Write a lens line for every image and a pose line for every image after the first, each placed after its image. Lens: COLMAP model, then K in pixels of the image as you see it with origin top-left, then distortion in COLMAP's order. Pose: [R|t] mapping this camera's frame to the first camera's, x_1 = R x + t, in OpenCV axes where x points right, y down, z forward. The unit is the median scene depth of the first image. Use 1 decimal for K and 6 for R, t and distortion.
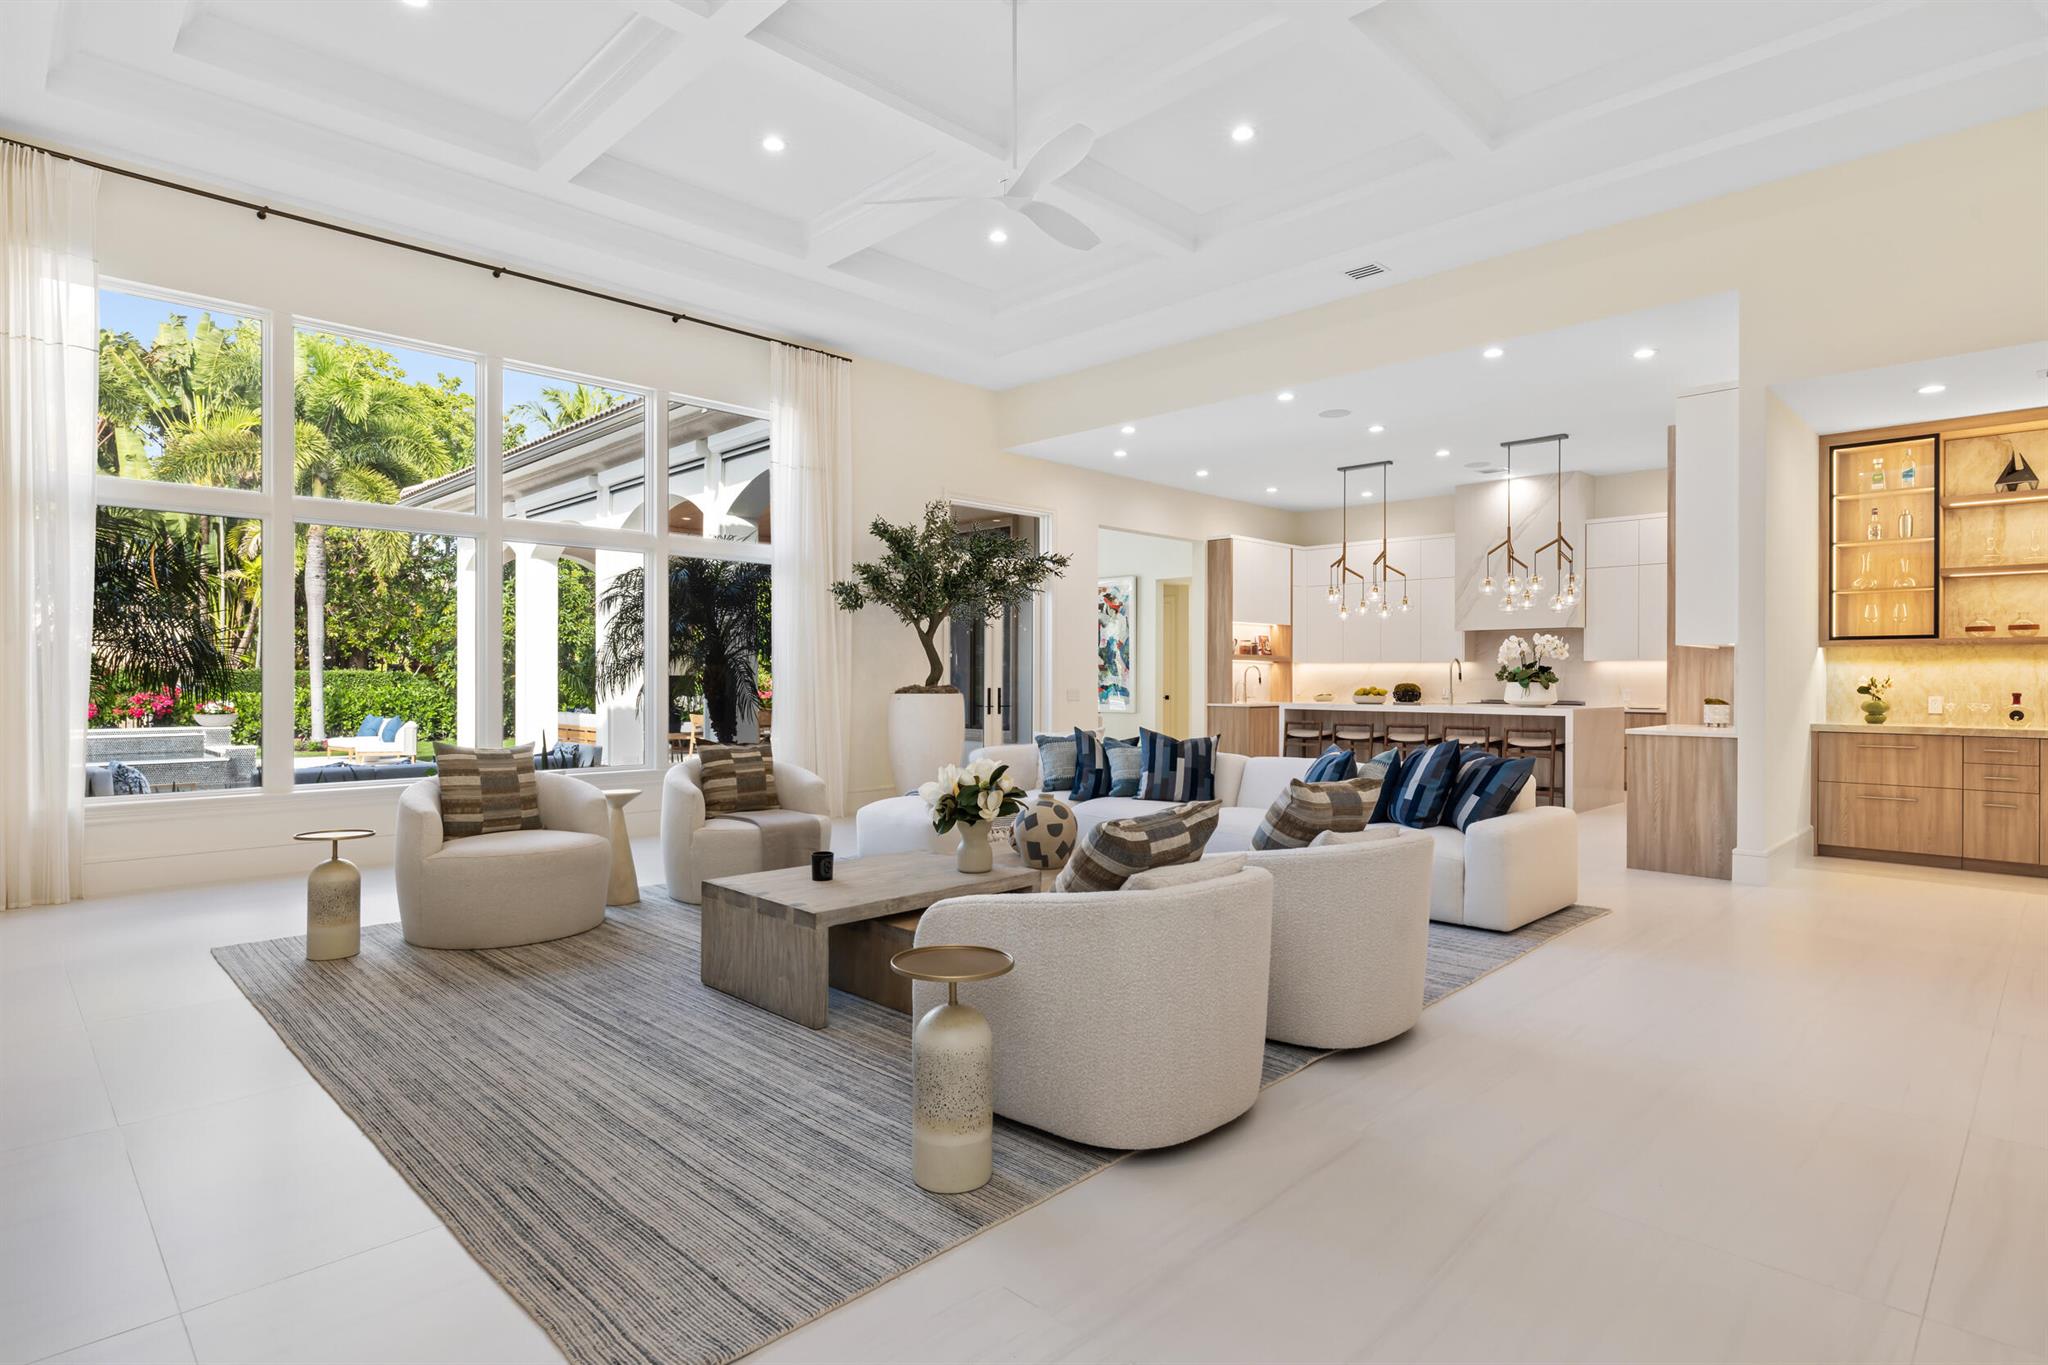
lens RADIAL K [[1067.1, 0, 1024.0], [0, 1067.1, 679.5], [0, 0, 1]] dist [-0.002553, -0.000004]
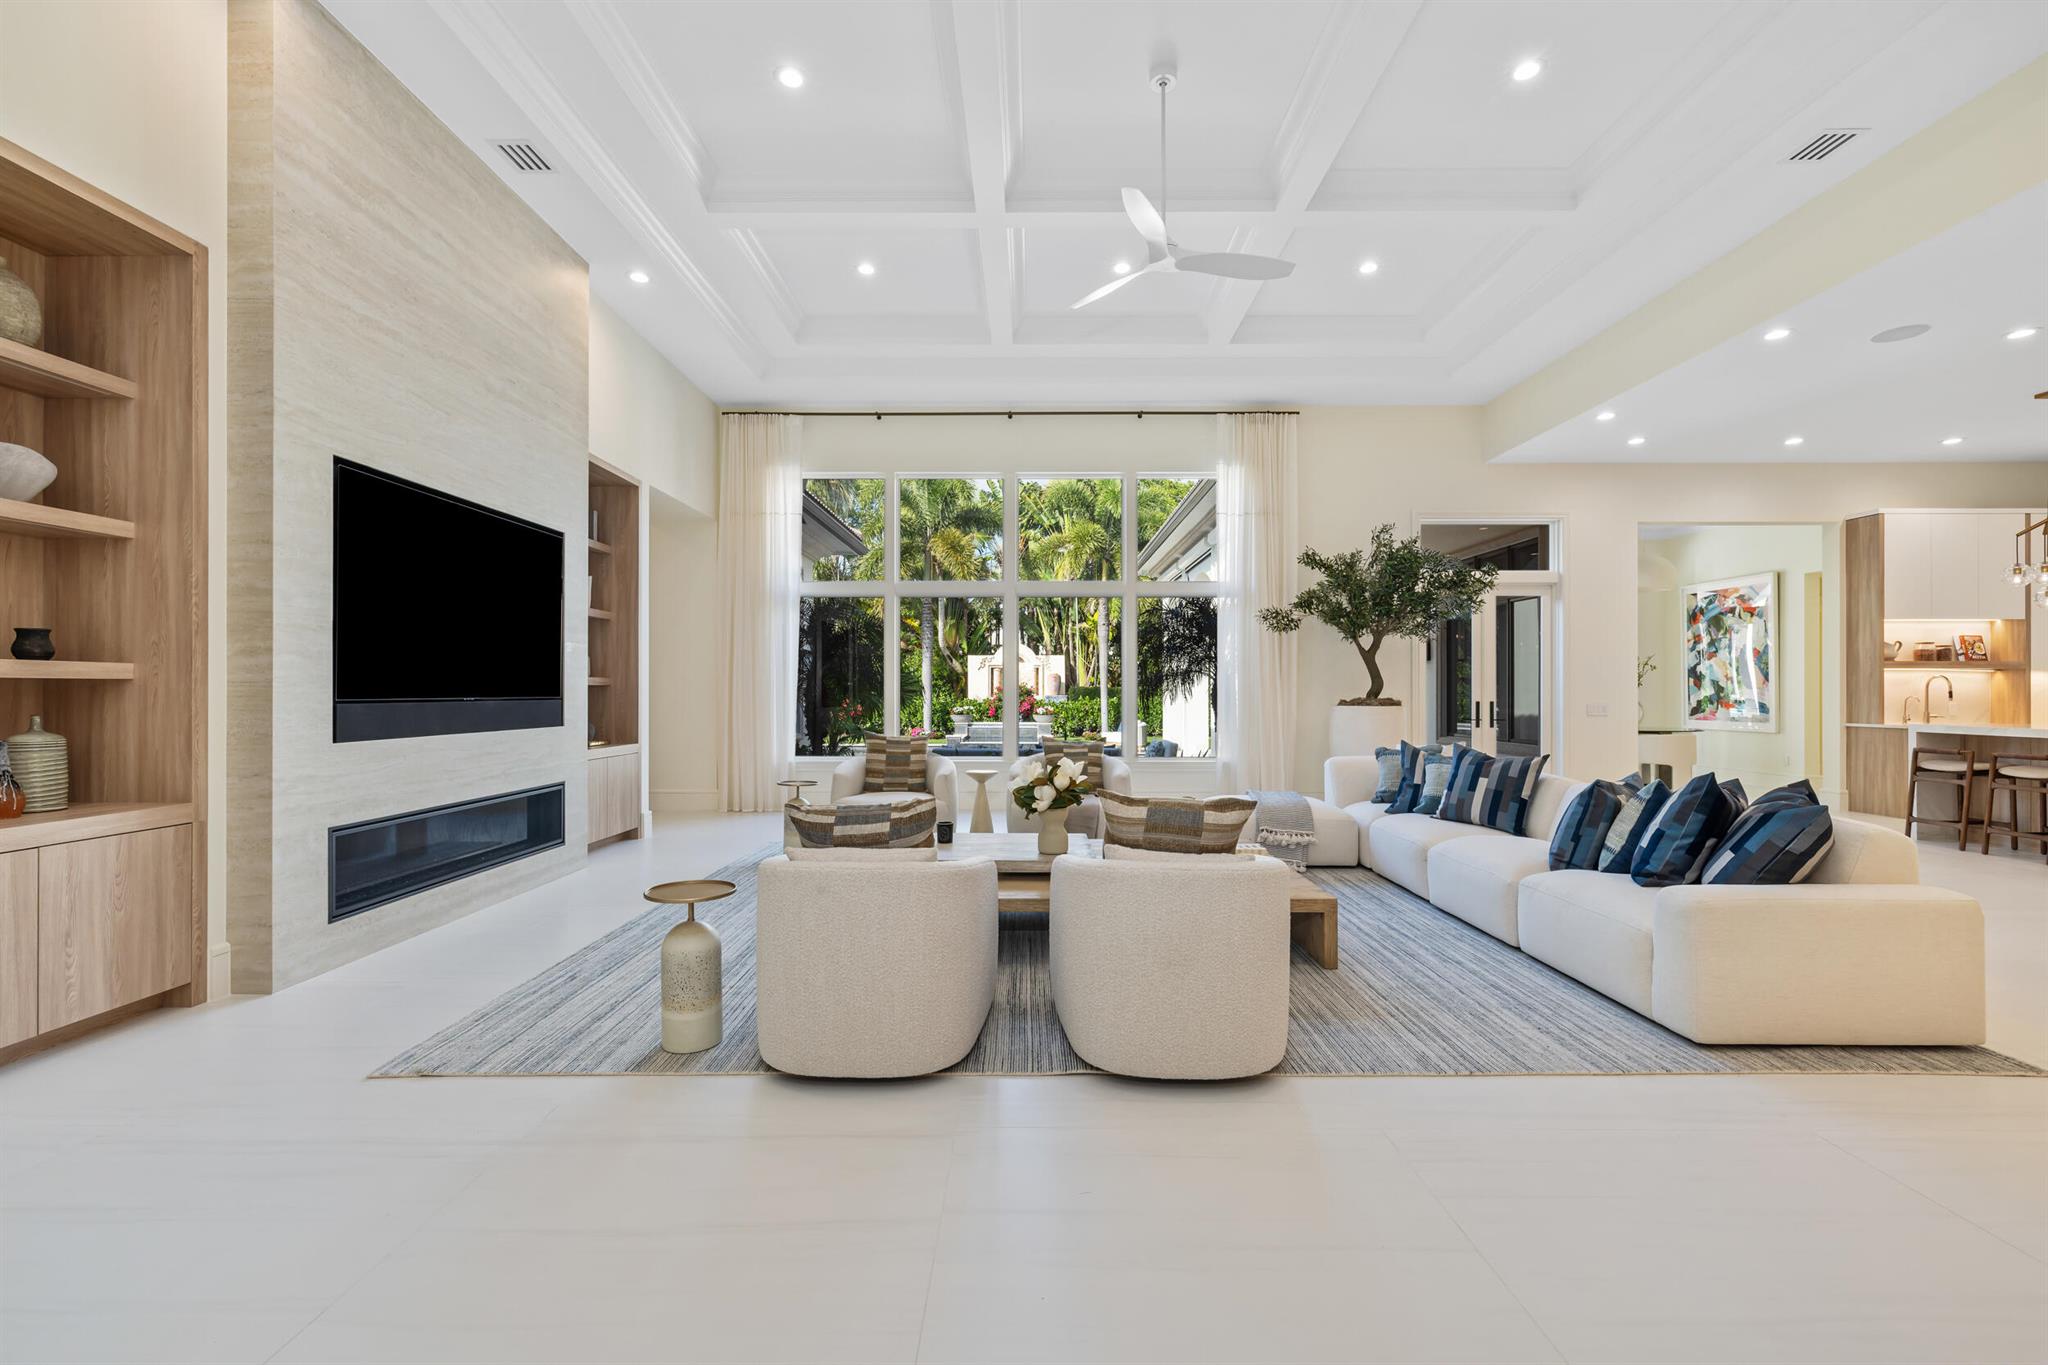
lens RADIAL K [[868.1, 0, 1023.2], [0, 868.1, 693.2], [0, 0, 1]] dist [0.001464, 0.000433]
pose [[0.700826, 0.000828, -0.713332, 0.301735], [-0.001076, 0.999999, 0.000103, 0.000676], [0.713332, 0.000695, 0.700826, 0.144066]]
